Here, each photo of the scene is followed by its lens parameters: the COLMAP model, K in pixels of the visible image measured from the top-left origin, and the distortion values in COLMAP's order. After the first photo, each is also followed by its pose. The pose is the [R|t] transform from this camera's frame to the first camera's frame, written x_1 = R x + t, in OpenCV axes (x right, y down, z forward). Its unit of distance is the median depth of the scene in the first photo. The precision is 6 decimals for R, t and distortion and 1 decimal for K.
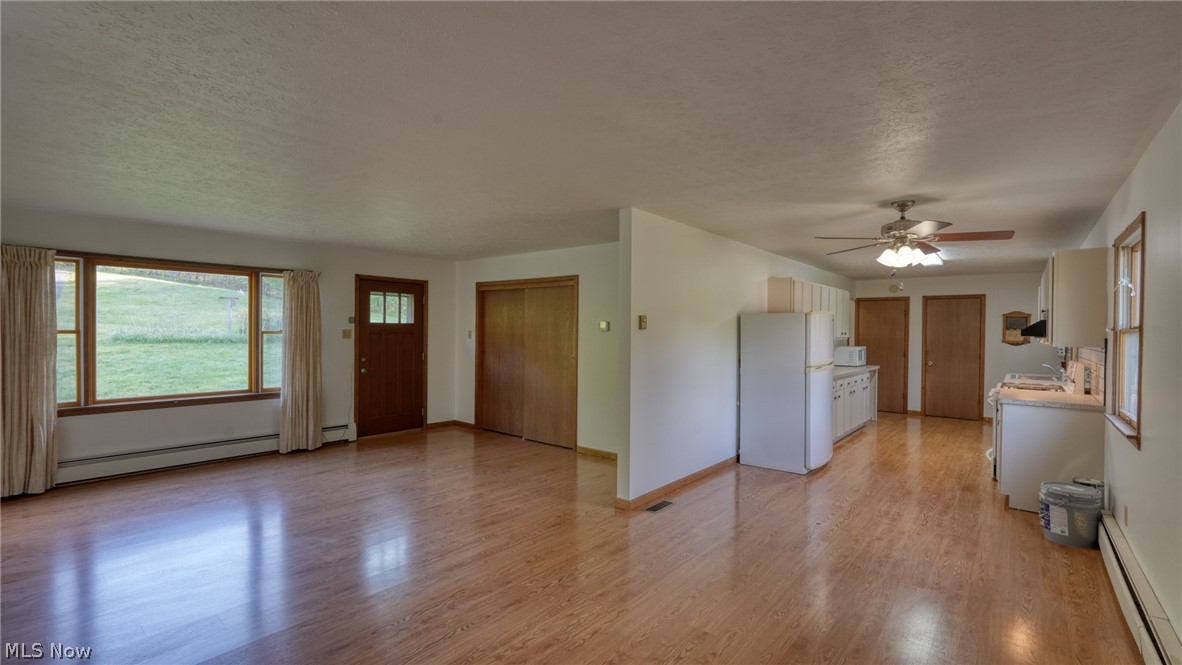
lens RADIAL K [[515.2, 0, 588.4], [0, 515.2, 337.1], [0, 0, 1]] dist [-0.005802, 0.003964]
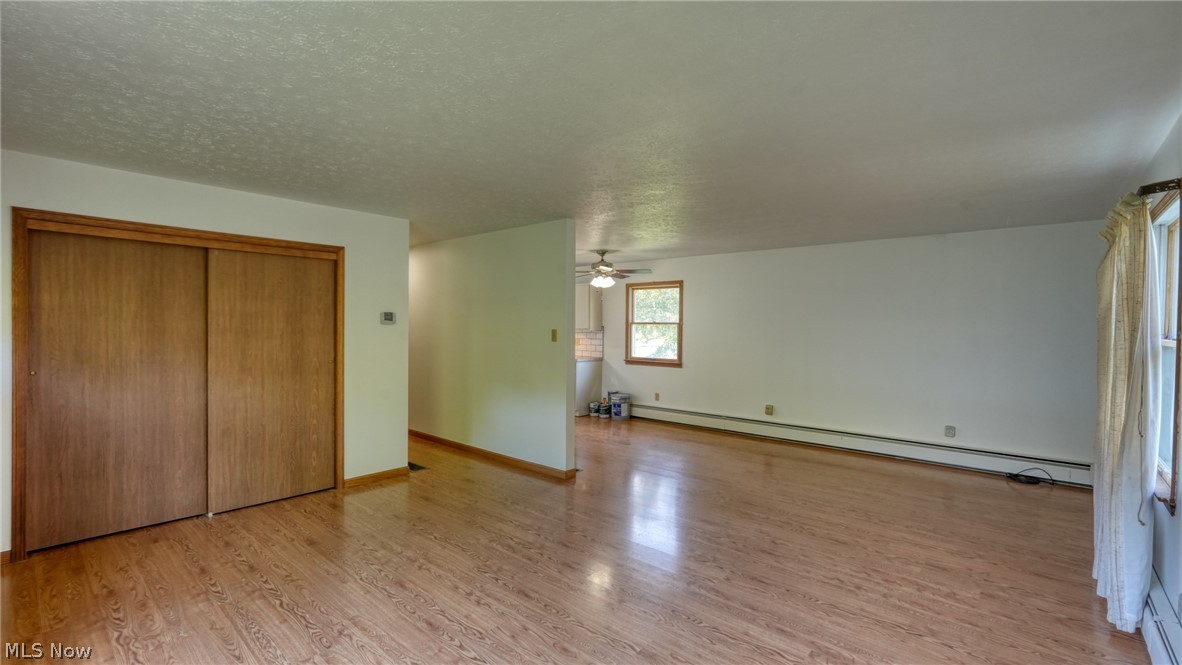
lens RADIAL K [[515.2, 0, 588.2], [0, 515.2, 331.3], [0, 0, 1]] dist [-0.005802, 0.003964]
pose [[0.027626, -0.021484, 0.999387, -0.822048], [0.004025, 0.999763, 0.021381, -0.017112], [-0.999610, 0.003432, 0.027706, 0.698865]]
